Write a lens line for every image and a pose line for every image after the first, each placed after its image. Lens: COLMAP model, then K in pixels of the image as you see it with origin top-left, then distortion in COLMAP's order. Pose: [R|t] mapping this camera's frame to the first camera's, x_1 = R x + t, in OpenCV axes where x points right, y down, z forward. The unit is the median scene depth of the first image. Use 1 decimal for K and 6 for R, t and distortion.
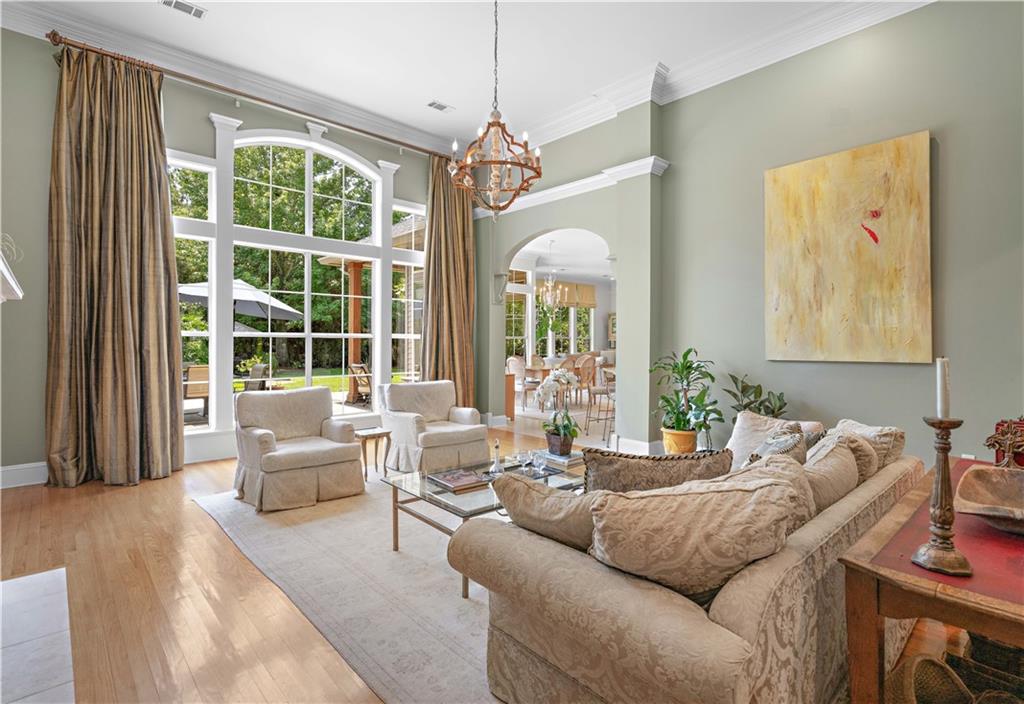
lens RADIAL K [[507.6, 0, 509.1], [0, 507.6, 344.8], [0, 0, 1]] dist [0.003189, 0.001188]
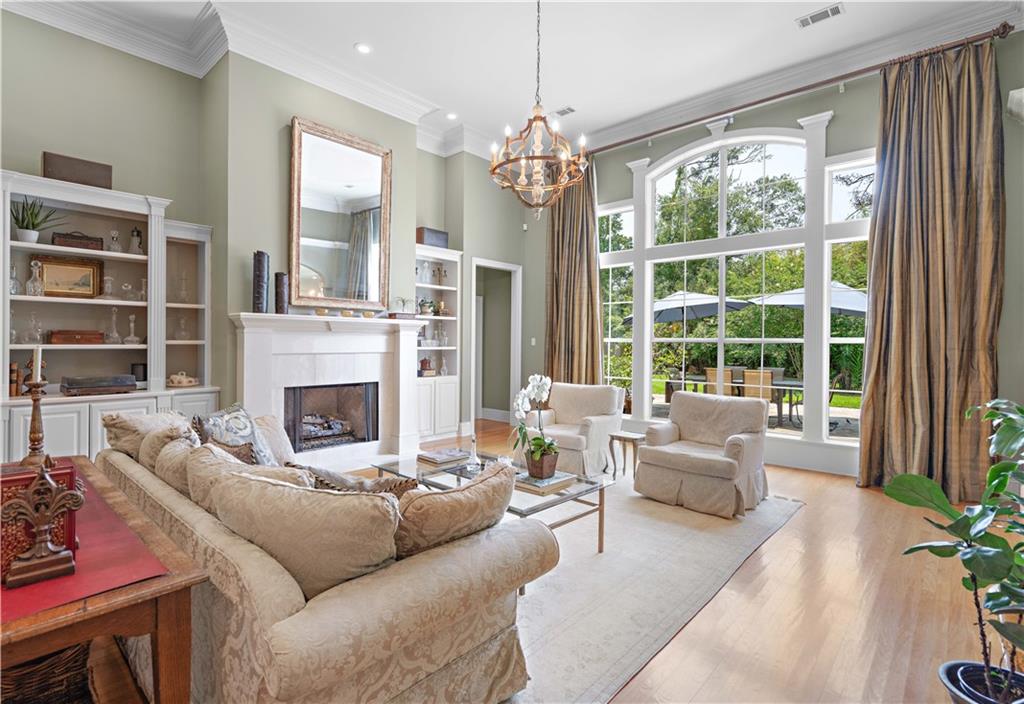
lens RADIAL K [[507.6, 0, 508.3], [0, 507.6, 350.0], [0, 0, 1]] dist [0.003189, 0.001188]
pose [[0.112296, 0.002035, -0.993673, 0.810092], [-0.004959, 0.999987, 0.001487, 0.002965], [0.993662, 0.004760, 0.112304, 0.745962]]
